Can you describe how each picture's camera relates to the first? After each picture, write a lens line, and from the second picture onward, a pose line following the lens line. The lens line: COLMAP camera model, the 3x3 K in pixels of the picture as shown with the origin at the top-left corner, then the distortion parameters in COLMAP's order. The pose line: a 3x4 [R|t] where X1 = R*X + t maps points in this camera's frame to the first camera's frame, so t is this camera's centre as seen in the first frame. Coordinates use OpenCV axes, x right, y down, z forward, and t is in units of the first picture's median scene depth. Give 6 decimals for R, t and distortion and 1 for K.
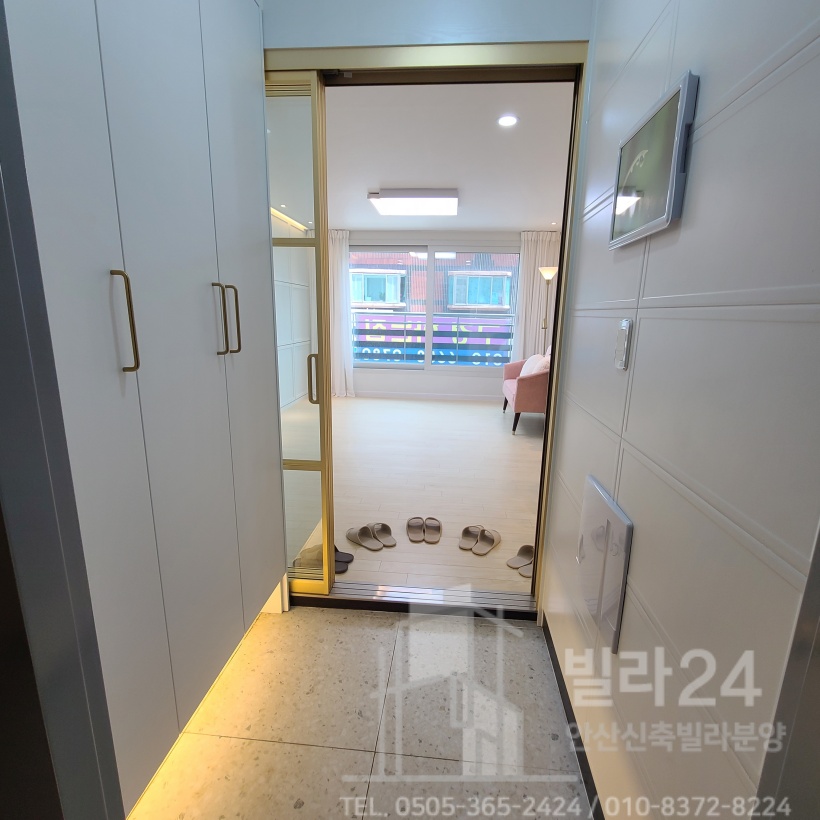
lens RADIAL K [[447.1, 0, 416.1], [0, 447.1, 411.9], [0, 0, 1]] dist [0.000825, -0.000046]
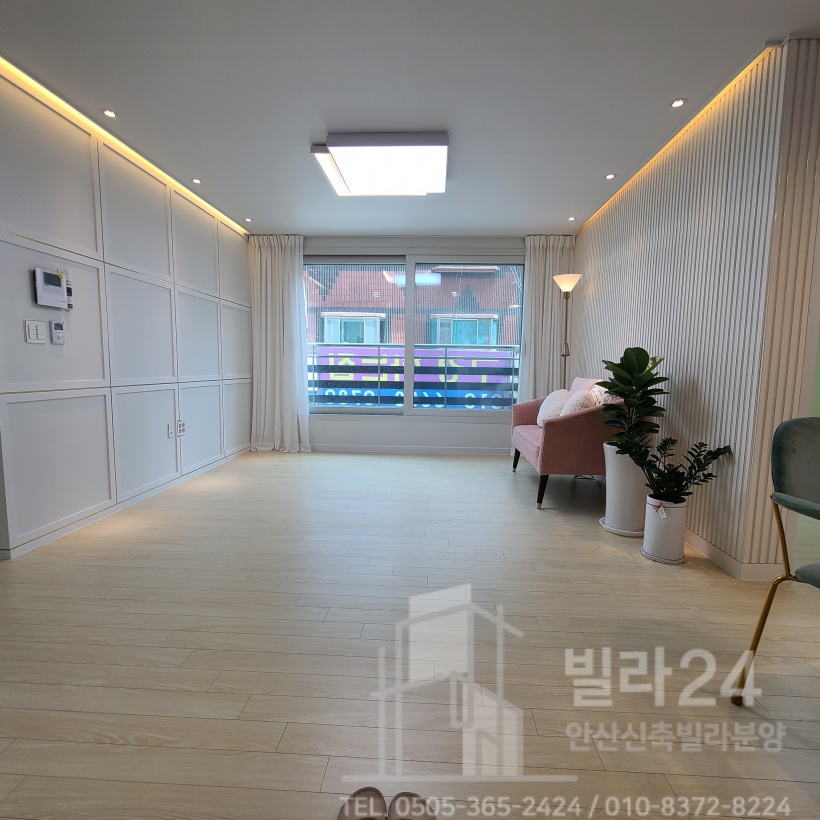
lens RADIAL K [[447.1, 0, 413.1], [0, 447.1, 412.7], [0, 0, 1]] dist [0.000825, -0.000046]
pose [[0.999497, -0.010978, 0.029767, 0.011004], [0.014237, 0.993653, -0.111580, -0.011807], [-0.028353, 0.111947, 0.993310, 0.222002]]
